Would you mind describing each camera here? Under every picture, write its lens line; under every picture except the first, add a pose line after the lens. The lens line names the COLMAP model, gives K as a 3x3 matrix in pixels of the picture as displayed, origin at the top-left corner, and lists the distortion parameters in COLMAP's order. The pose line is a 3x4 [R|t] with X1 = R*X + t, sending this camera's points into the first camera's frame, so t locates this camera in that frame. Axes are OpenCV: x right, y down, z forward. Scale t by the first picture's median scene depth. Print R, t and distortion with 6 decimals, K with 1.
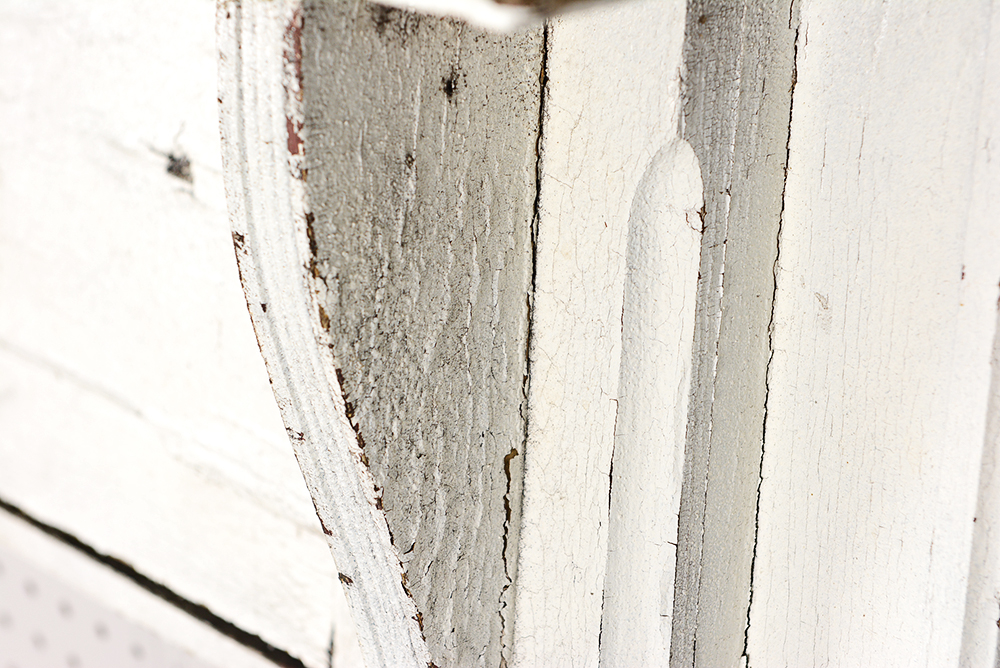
lens RADIAL K [[2888.5, 0, 501.7], [0, 2888.5, 334.8], [0, 0, 1]] dist [0.126178, 0.000000]
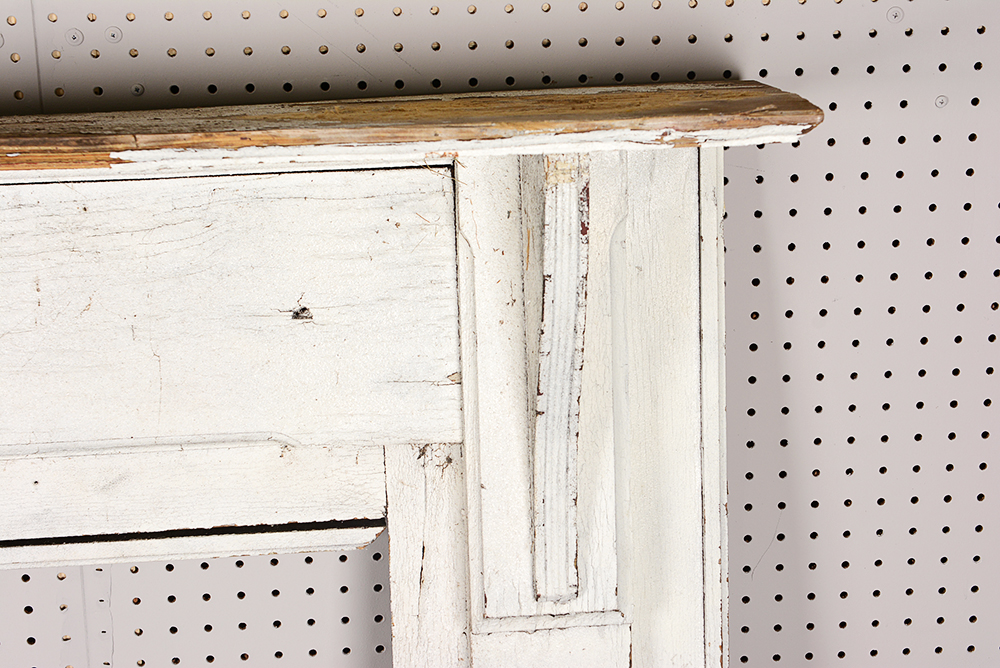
lens RADIAL K [[1995.7, 0, 500.7], [0, 1995.7, 336.3], [0, 0, 1]] dist [0.102963, 0.000000]
pose [[0.590131, -0.209859, 0.779554, -1.539281], [0.306268, 0.951634, 0.024336, -0.038227], [-0.746957, 0.224391, 0.625862, -0.118727]]
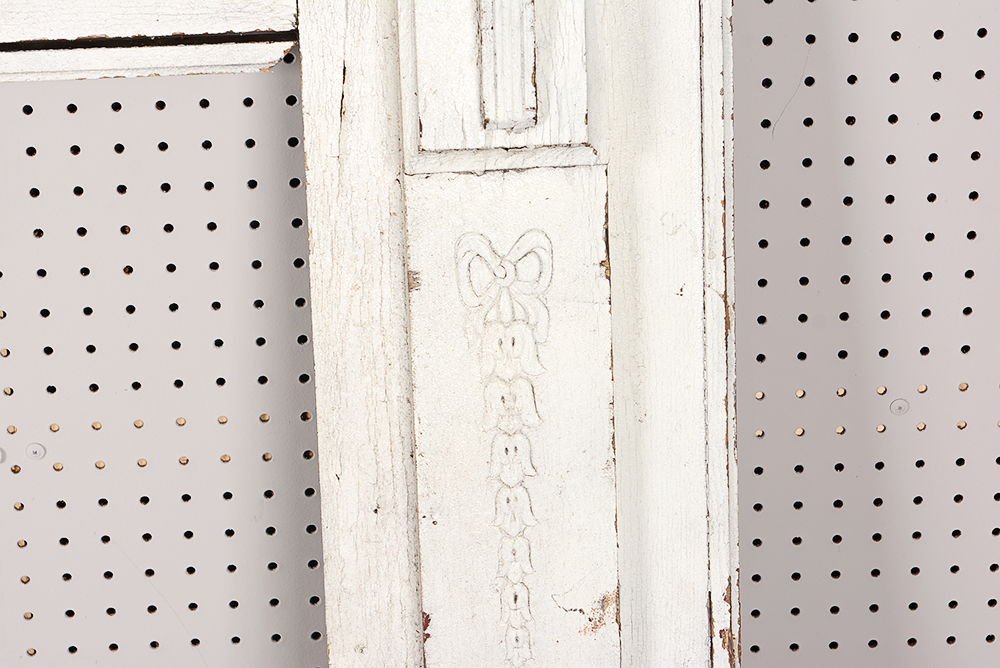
lens RADIAL K [[2888.5, 0, 503.7], [0, 2888.5, 331.7], [0, 0, 1]] dist [0.126178, 0.000000]
pose [[0.606520, -0.260823, 0.751069, -1.768073], [0.305082, 0.948695, 0.083085, 0.236426], [-0.734206, 0.178745, 0.654975, -0.316910]]
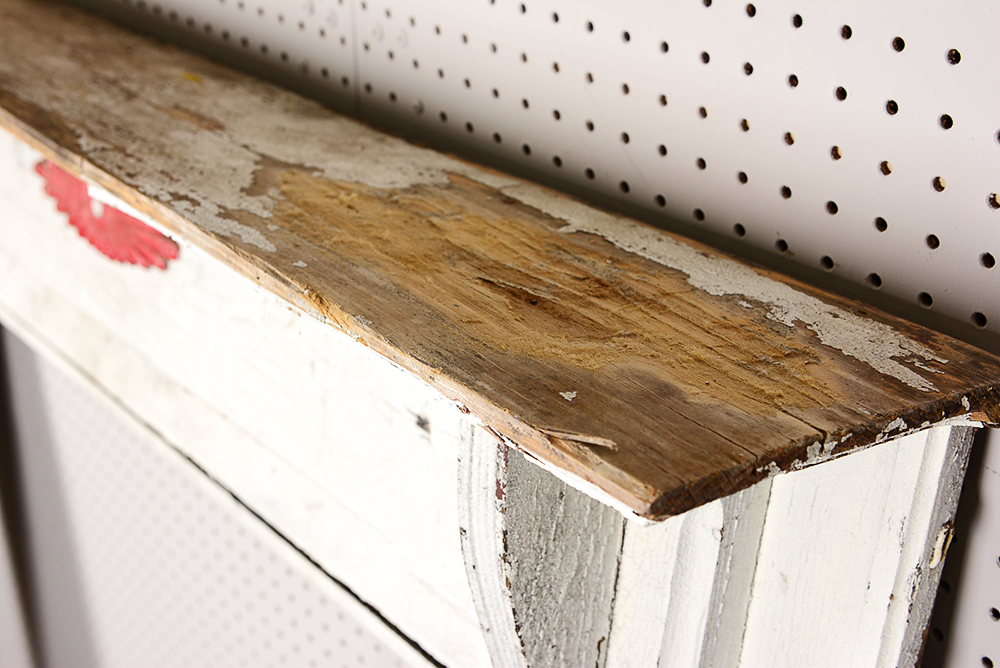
lens RADIAL K [[1461.3, 0, 497.6], [0, 1461.3, 333.5], [0, 0, 1]] dist [0.018124, 0.000000]
pose [[0.997054, 0.070056, -0.031247, -0.048375], [-0.069293, 0.997286, 0.024878, -0.174373], [0.032905, -0.022639, 0.999202, 0.094360]]
